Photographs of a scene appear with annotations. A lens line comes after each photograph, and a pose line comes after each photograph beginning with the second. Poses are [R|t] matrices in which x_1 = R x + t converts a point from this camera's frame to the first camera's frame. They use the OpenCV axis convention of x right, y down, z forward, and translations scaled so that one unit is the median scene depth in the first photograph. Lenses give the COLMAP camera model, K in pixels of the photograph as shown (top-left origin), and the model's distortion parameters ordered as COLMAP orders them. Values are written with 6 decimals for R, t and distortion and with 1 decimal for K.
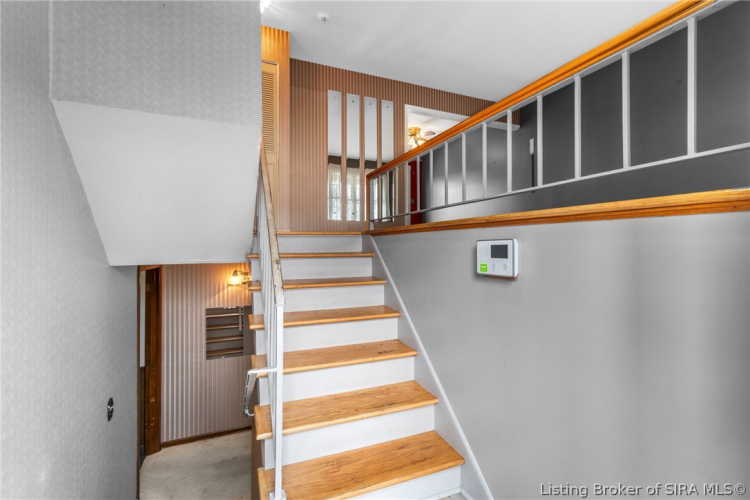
lens RADIAL K [[329.9, 0, 373.2], [0, 329.9, 248.4], [0, 0, 1]] dist [0.001392, 0.003304]
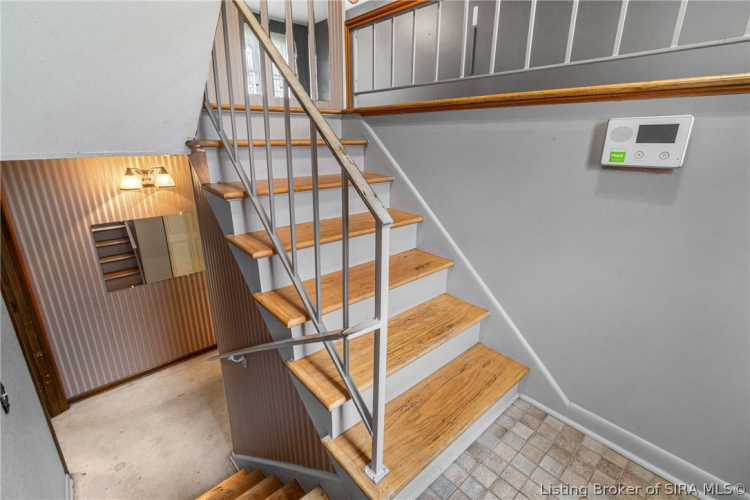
lens RADIAL K [[340.6, 0, 375.1], [0, 340.6, 245.8], [0, 0, 1]] dist [-0.000590, 0.000139]
pose [[0.947282, -0.093778, 0.306371, -0.333469], [-0.002617, 0.953911, 0.300077, 0.015197], [-0.320391, -0.285060, 0.903377, 0.304092]]
